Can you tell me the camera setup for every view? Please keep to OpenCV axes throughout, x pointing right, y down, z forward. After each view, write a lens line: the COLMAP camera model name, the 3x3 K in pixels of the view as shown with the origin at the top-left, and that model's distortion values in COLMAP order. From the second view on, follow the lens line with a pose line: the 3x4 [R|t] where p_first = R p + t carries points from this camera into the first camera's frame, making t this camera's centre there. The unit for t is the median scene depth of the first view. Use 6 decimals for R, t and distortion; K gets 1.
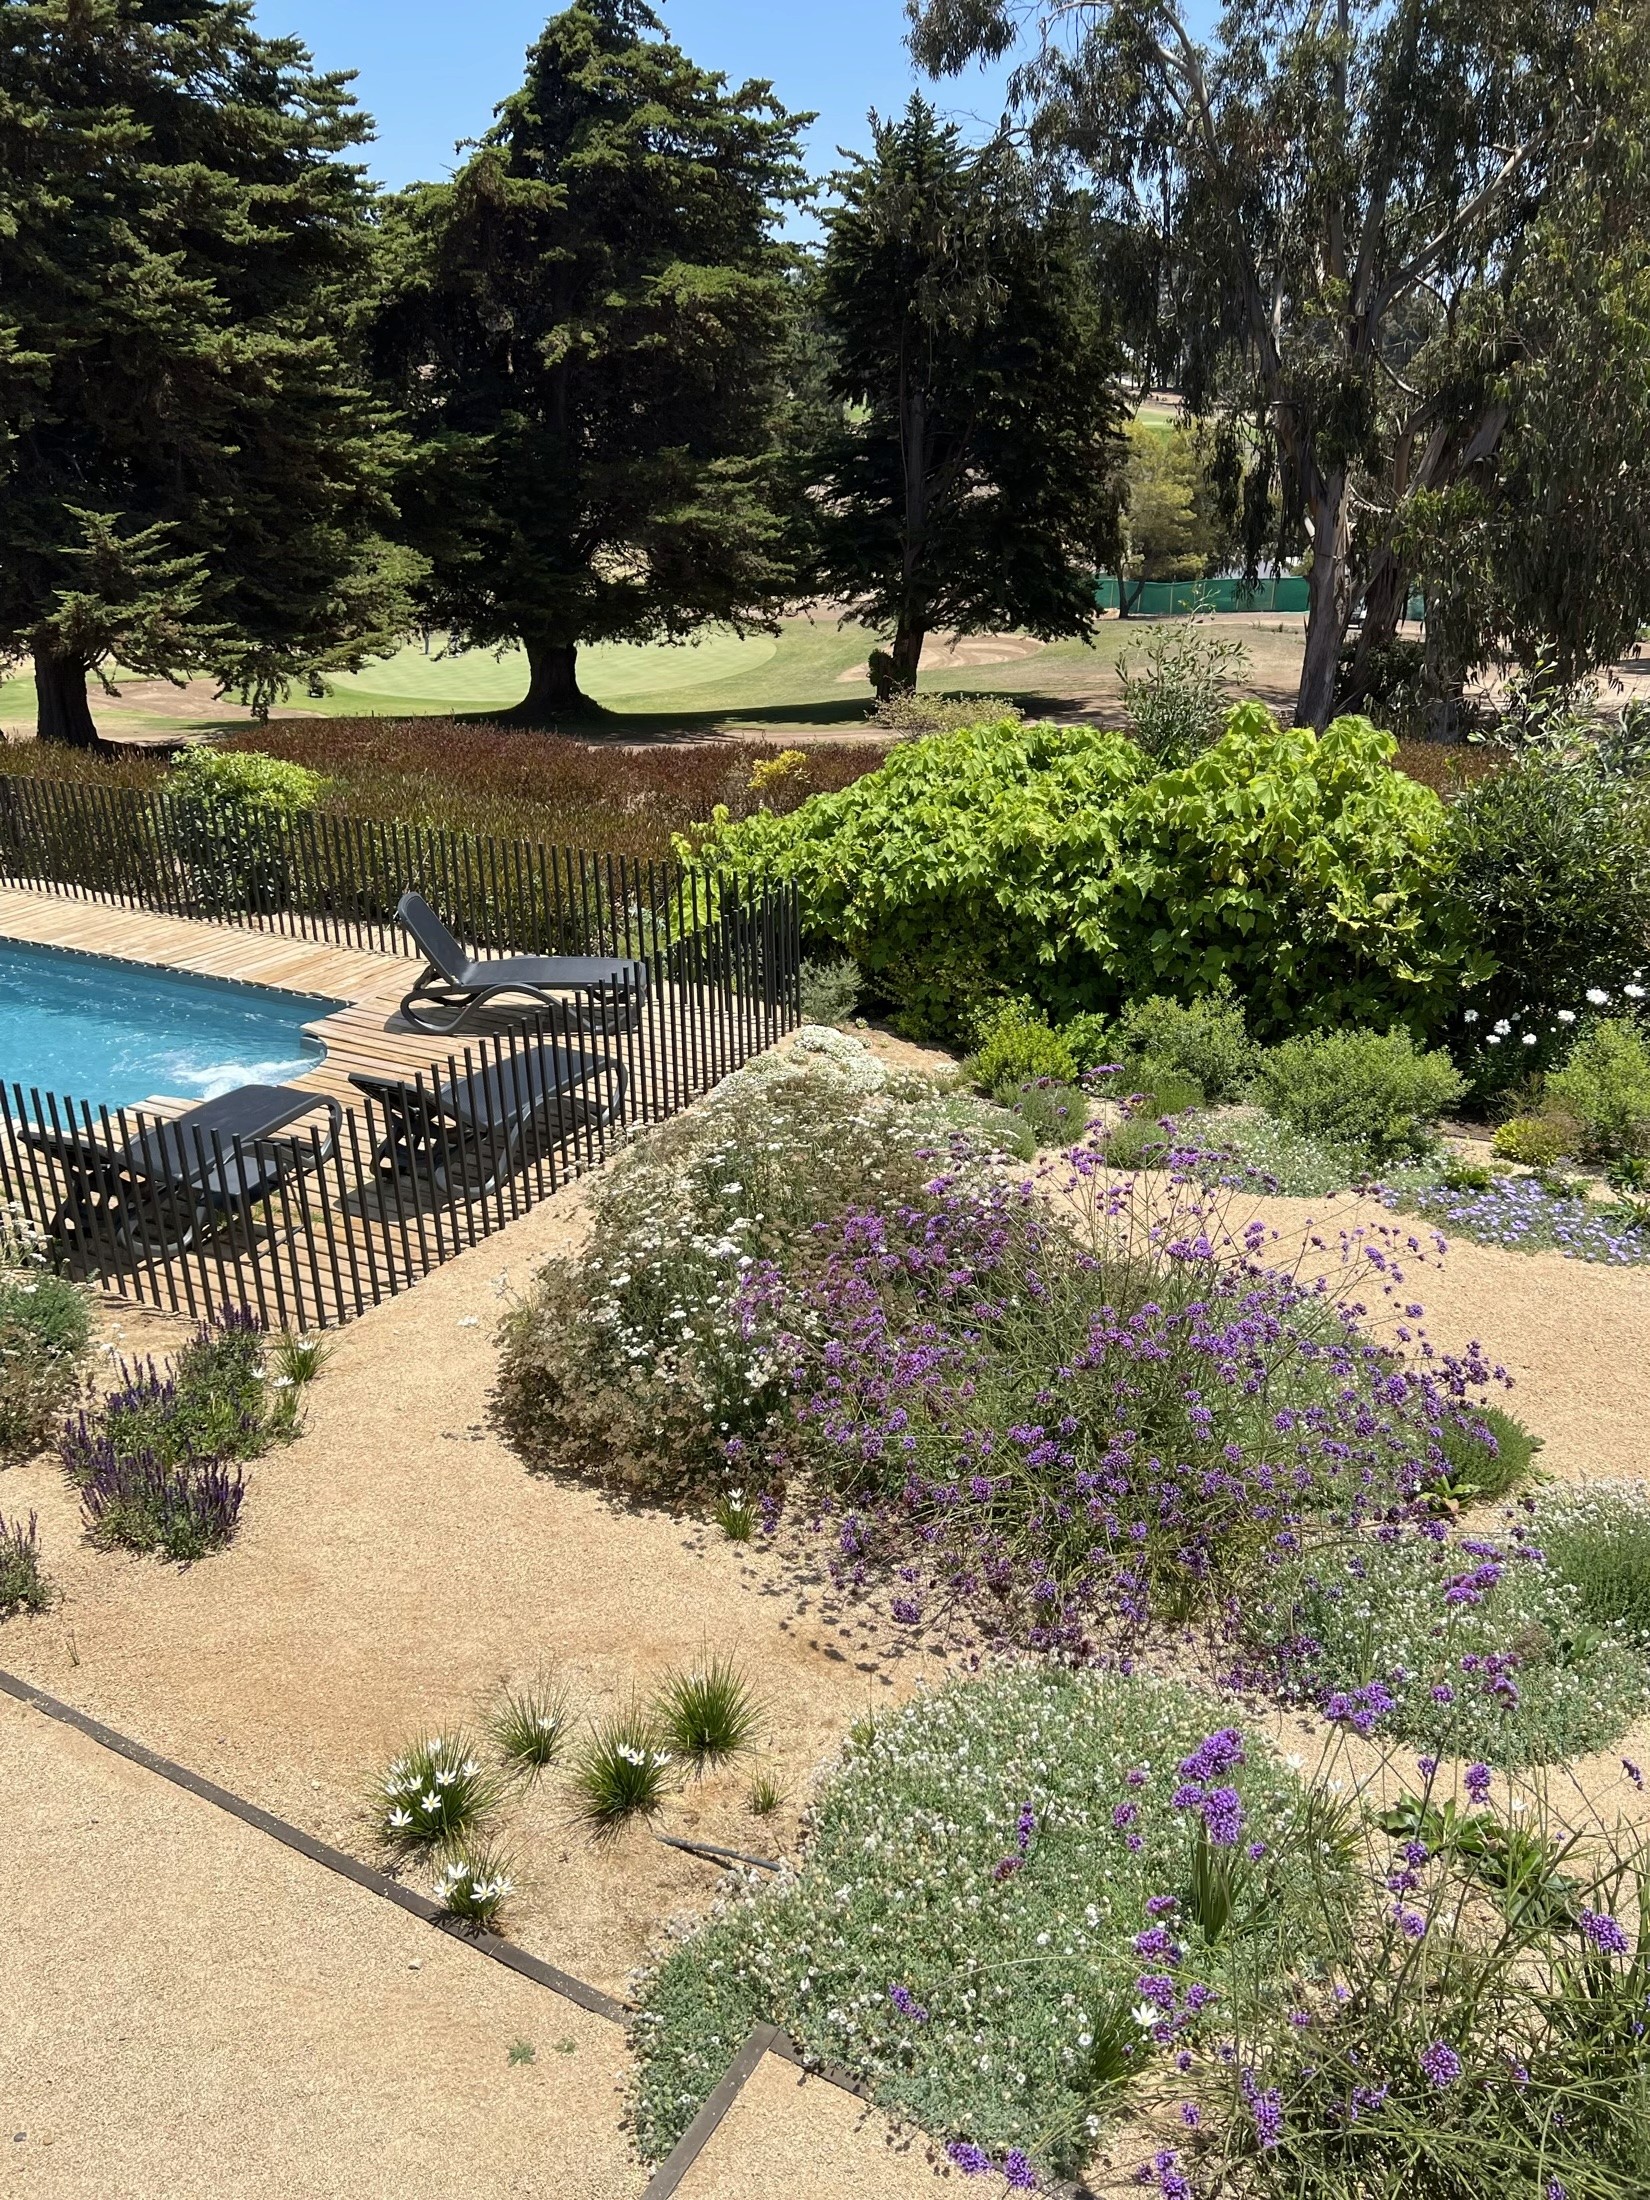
lens RADIAL K [[1637.8, 0, 803.5], [0, 1637.8, 1090.8], [0, 0, 1]] dist [0.042929, -0.049635]
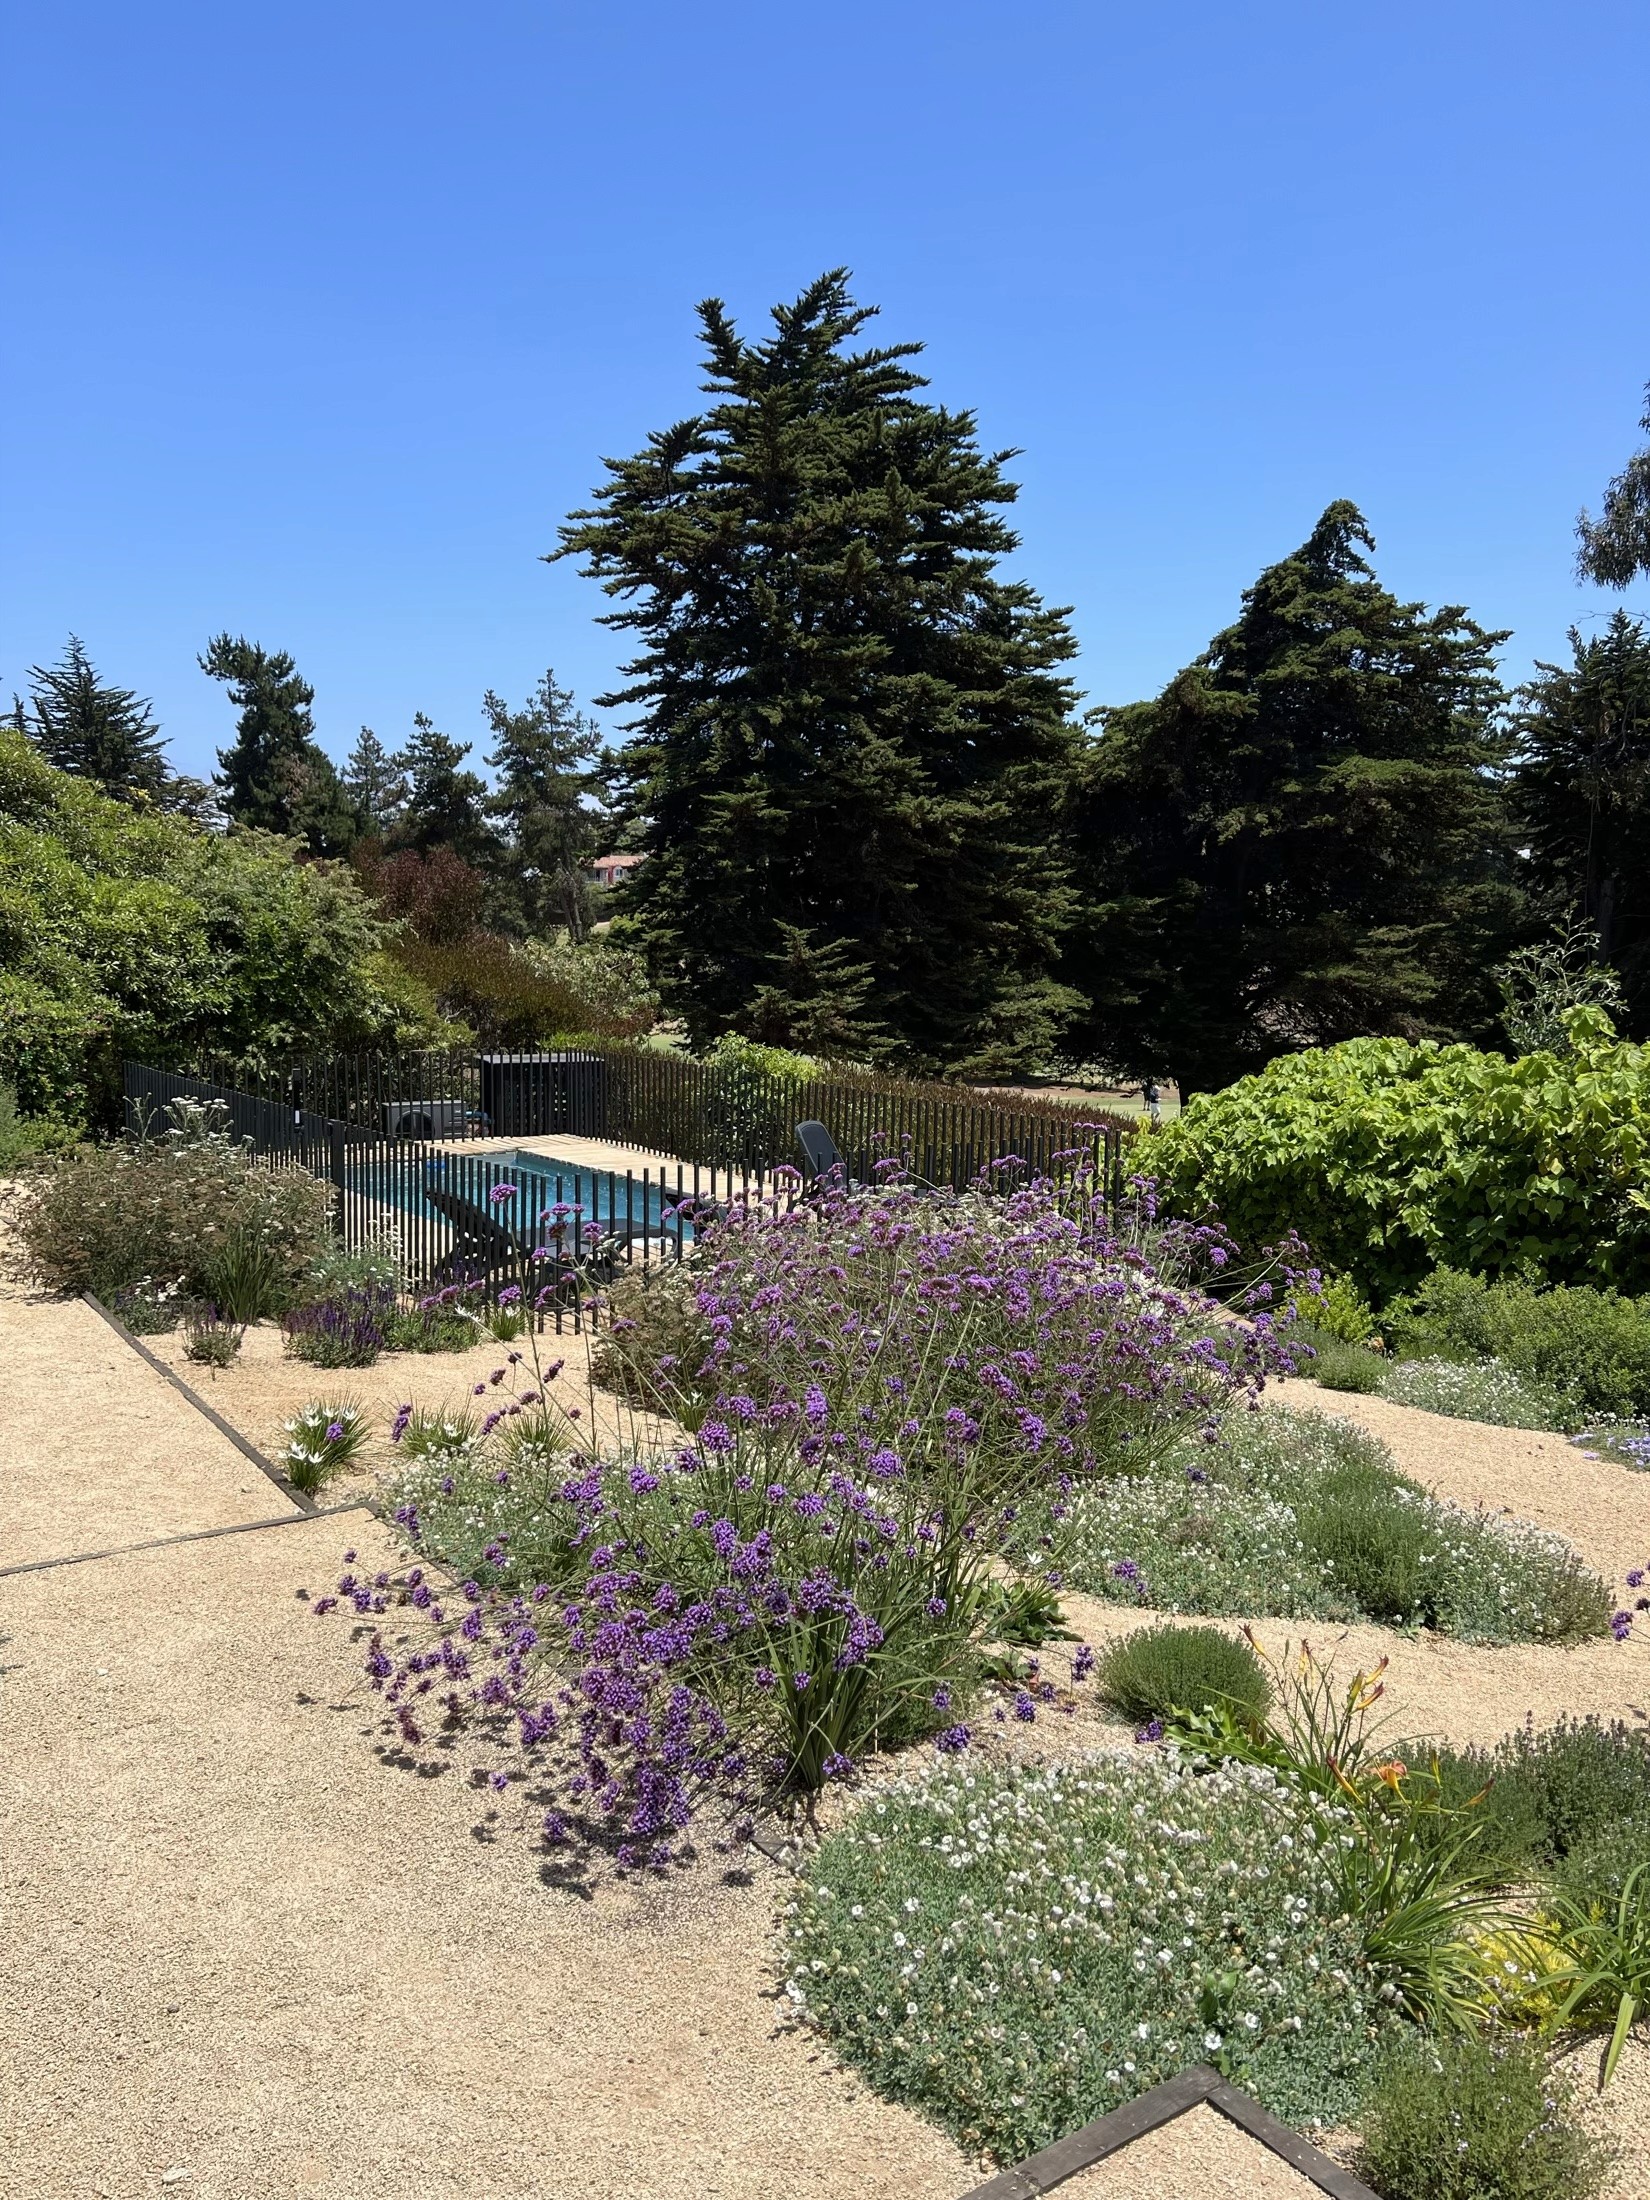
lens RADIAL K [[1637.8, 0, 827.9], [0, 1637.8, 1108.8], [0, 0, 1]] dist [0.042929, -0.049635]
pose [[0.906308, 0.079103, -0.415150, 0.097536], [-0.192149, 0.952050, -0.238074, 0.056774], [0.376411, 0.295538, 0.878050, -0.021333]]
